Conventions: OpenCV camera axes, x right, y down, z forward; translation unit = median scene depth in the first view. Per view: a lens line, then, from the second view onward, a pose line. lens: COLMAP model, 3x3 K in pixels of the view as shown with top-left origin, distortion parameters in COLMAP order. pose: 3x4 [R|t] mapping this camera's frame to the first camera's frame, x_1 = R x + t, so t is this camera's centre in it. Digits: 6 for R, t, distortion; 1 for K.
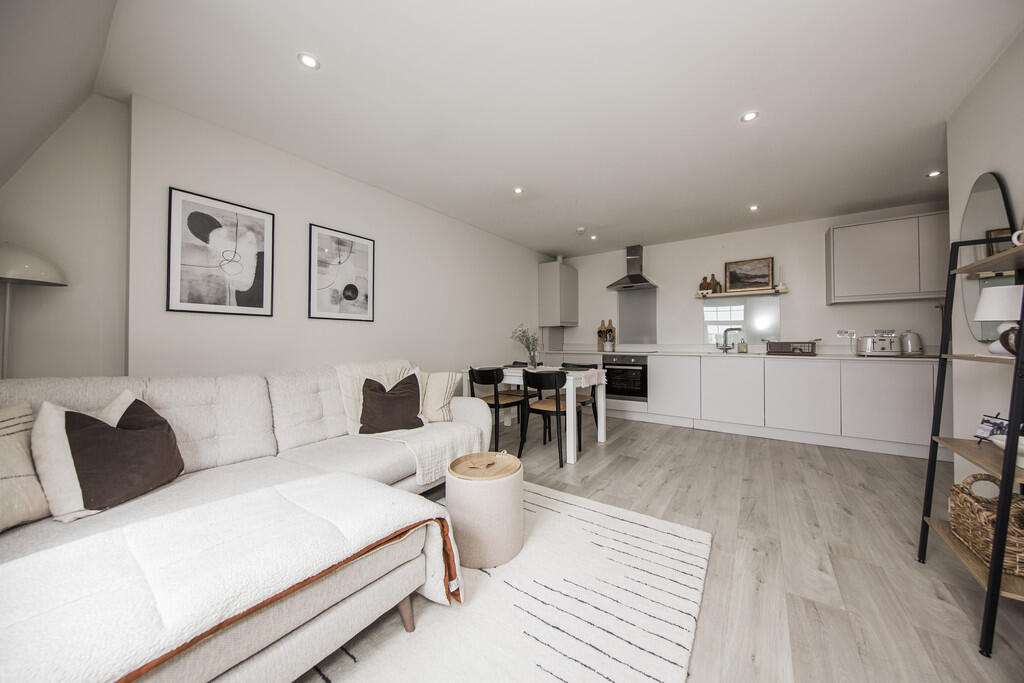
lens RADIAL K [[327.7, 0, 512.0], [0, 327.7, 341.5], [0, 0, 1]] dist [-0.000256, -0.000074]
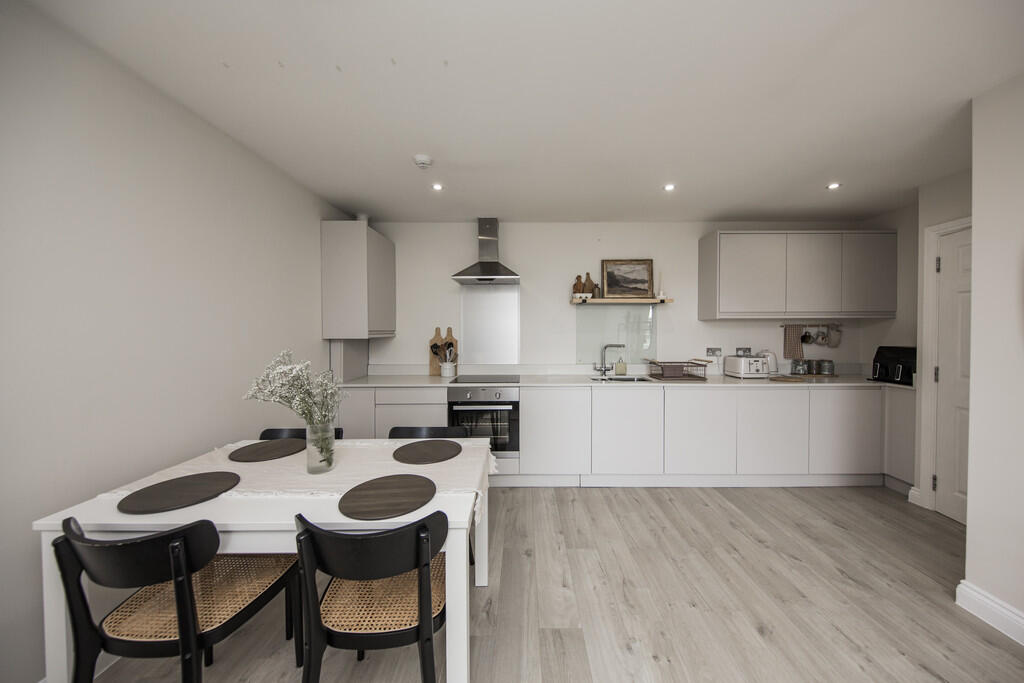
lens RADIAL K [[338.5, 0, 517.2], [0, 338.5, 334.3], [0, 0, 1]] dist [0.000195, -0.000078]
pose [[0.801872, -0.009066, 0.597427, 0.008222], [0.008832, 0.999955, 0.003320, -0.069247], [-0.597430, 0.002614, 0.801917, 0.486858]]
